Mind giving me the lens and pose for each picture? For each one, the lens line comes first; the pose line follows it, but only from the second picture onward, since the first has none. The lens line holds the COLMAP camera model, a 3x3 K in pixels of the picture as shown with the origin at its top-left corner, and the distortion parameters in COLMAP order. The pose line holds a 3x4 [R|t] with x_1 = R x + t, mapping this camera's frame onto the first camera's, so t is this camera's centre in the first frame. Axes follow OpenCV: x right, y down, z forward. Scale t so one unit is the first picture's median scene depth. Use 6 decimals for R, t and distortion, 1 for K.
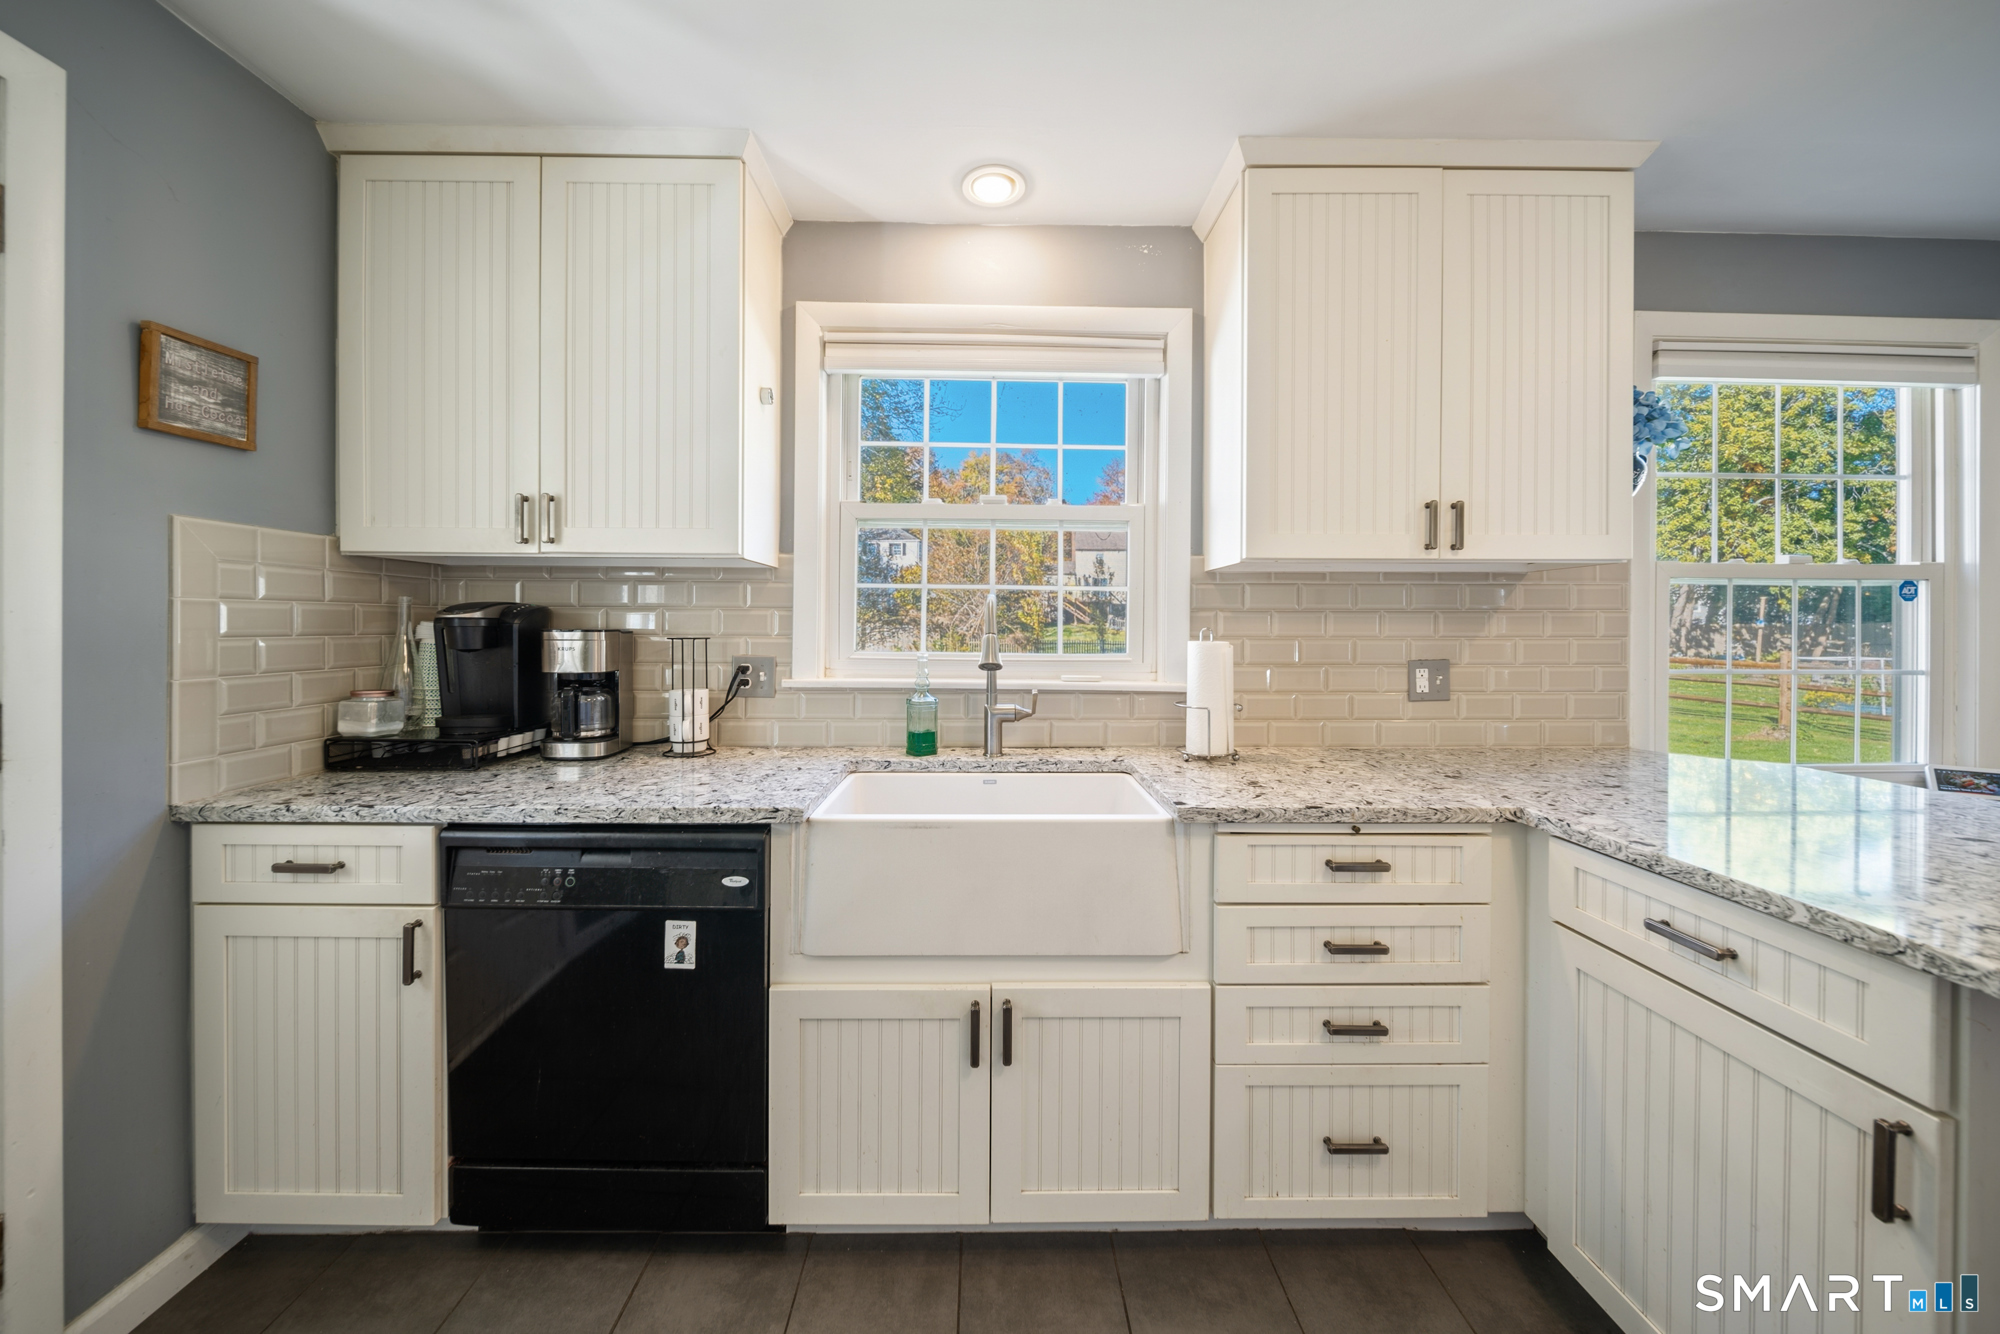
lens RADIAL K [[714.7, 0, 993.8], [0, 714.7, 629.7], [0, 0, 1]] dist [0.000002, -0.000679]
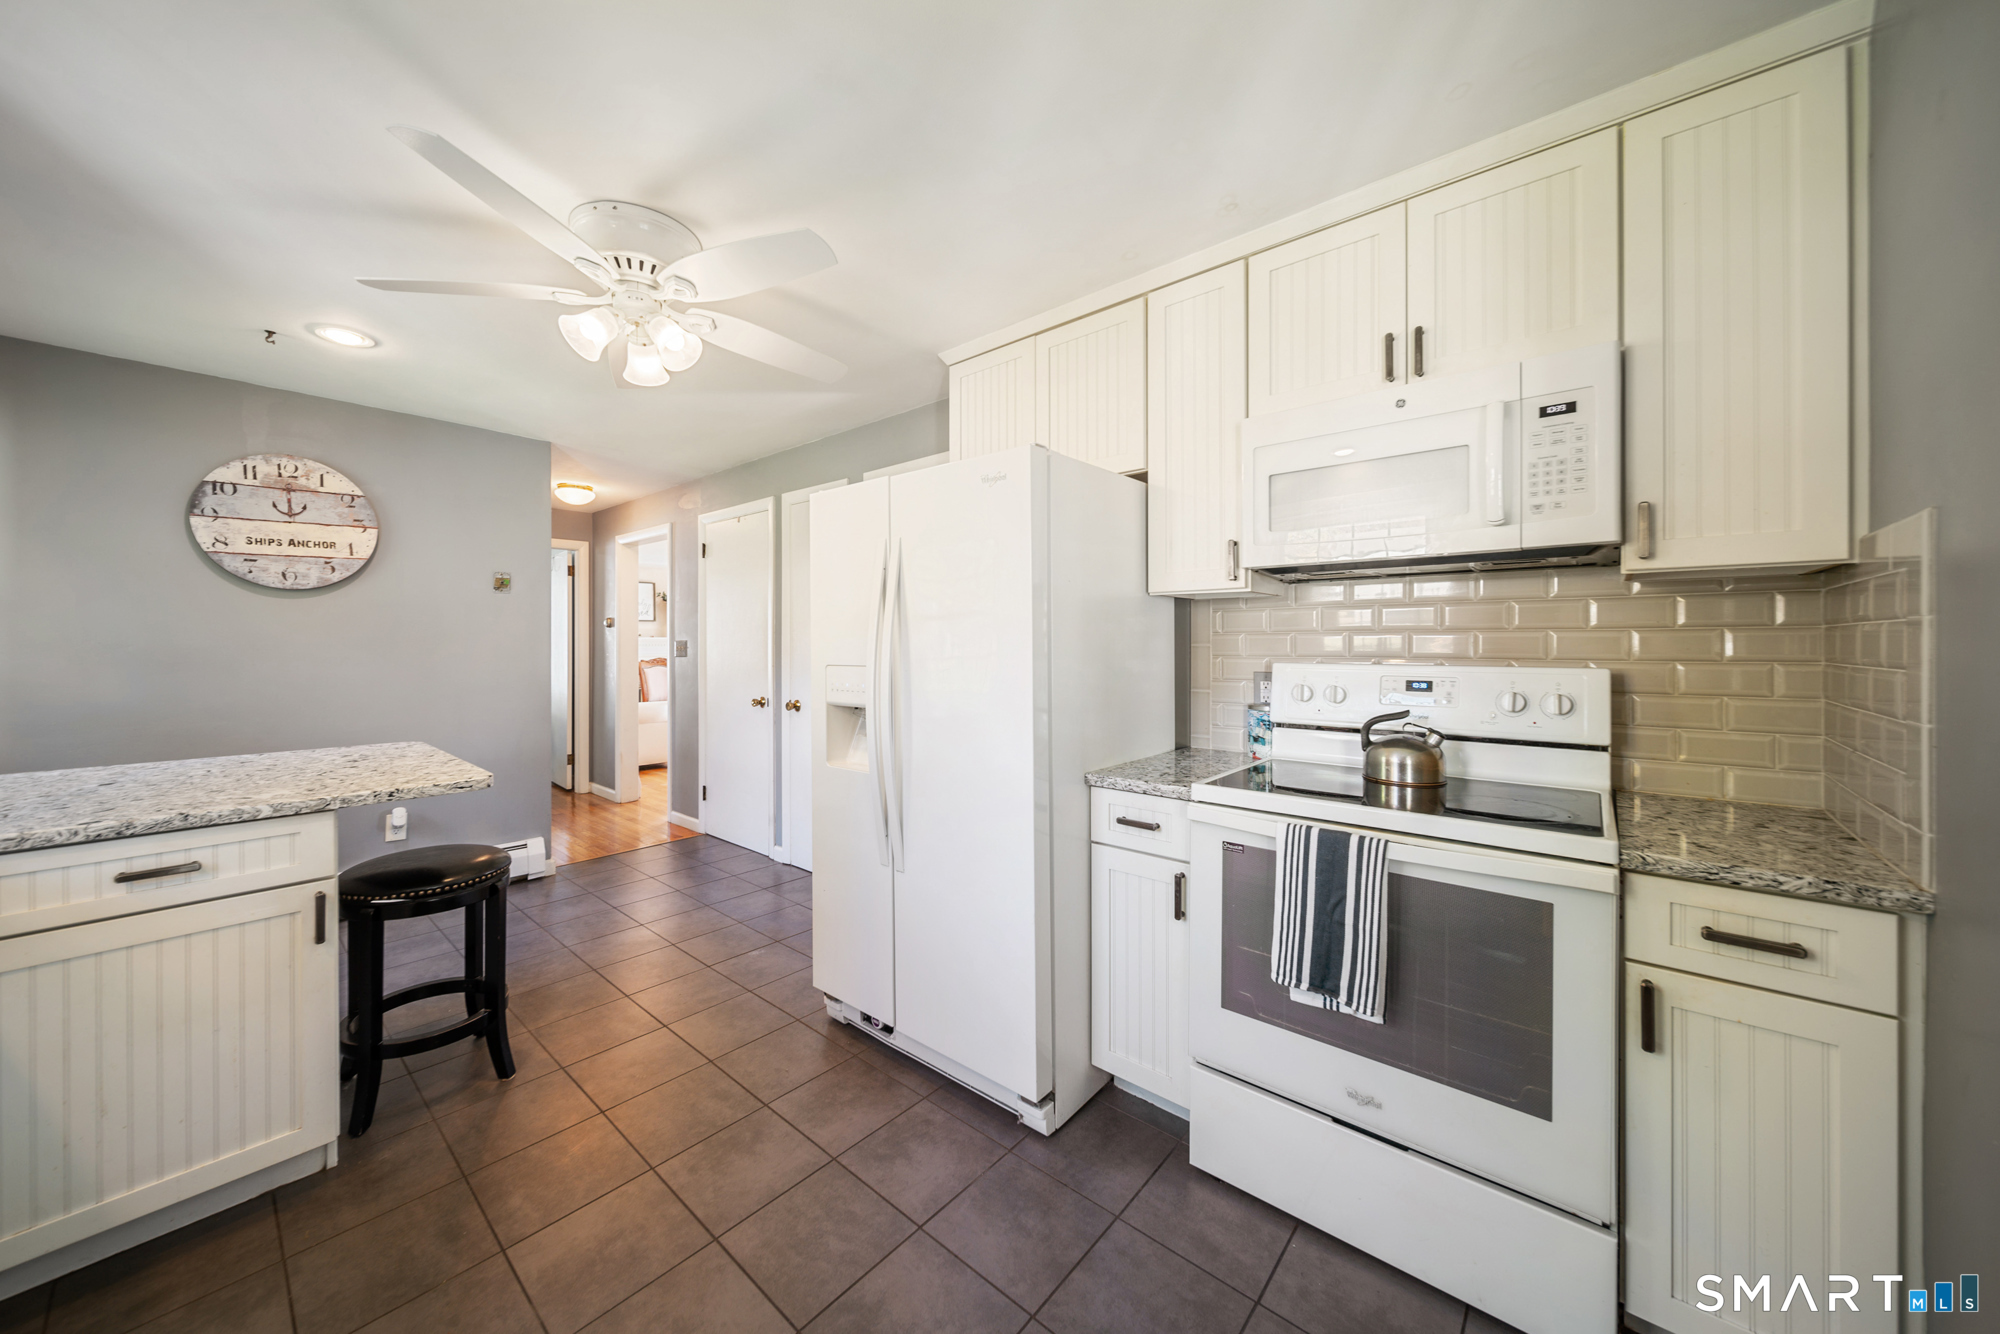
lens RADIAL K [[714.7, 0, 986.1], [0, 714.7, 642.7], [0, 0, 1]] dist [0.000002, -0.000679]
pose [[-0.737962, -0.001519, 0.674840, -0.732858], [0.000420, 0.999996, 0.002710, -0.008114], [-0.674842, 0.002283, -0.737959, 0.606235]]
